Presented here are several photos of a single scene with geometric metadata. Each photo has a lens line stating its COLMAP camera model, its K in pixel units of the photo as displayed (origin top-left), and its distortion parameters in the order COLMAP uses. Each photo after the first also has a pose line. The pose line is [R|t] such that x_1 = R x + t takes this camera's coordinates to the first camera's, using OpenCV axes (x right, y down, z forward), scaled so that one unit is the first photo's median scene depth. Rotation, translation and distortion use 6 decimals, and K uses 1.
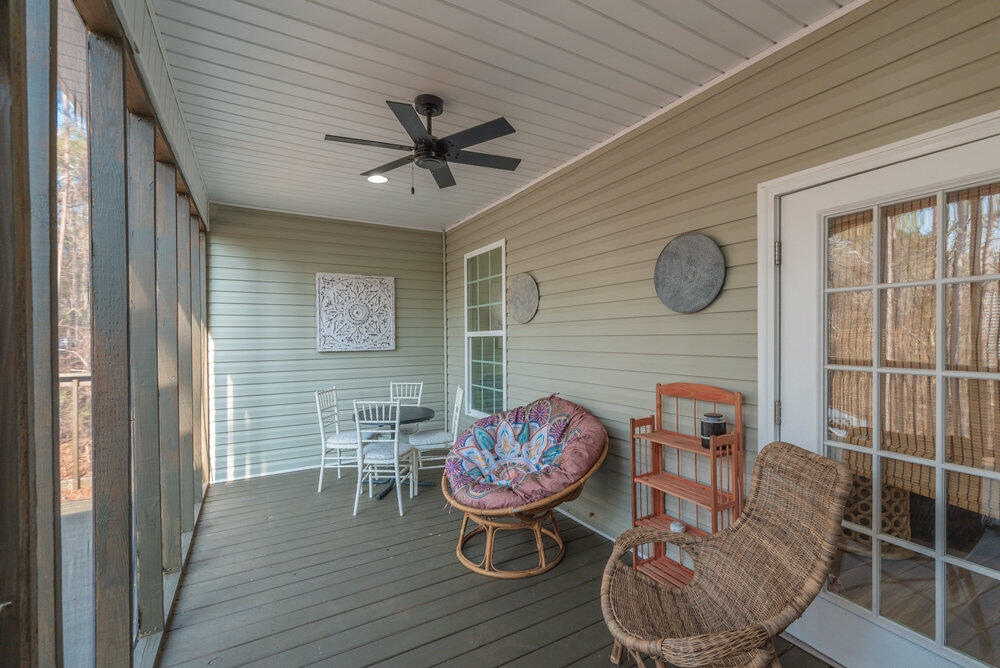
lens RADIAL K [[433.8, 0, 501.5], [0, 433.8, 337.5], [0, 0, 1]] dist [0.009203, 0.000644]
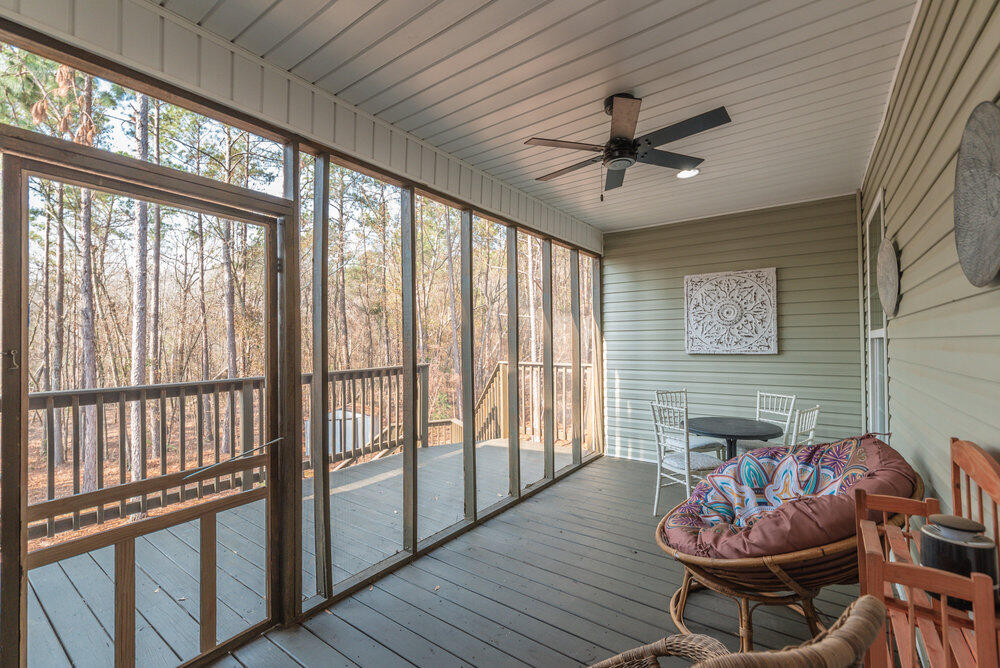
lens RADIAL K [[433.8, 0, 501.5], [0, 433.8, 337.5], [0, 0, 1]] dist [0.009203, 0.000644]
pose [[0.408203, -0.005178, -0.912876, 0.338795], [0.004670, 0.999983, -0.003584, -0.003384], [0.912879, -0.002800, 0.408220, 0.196003]]
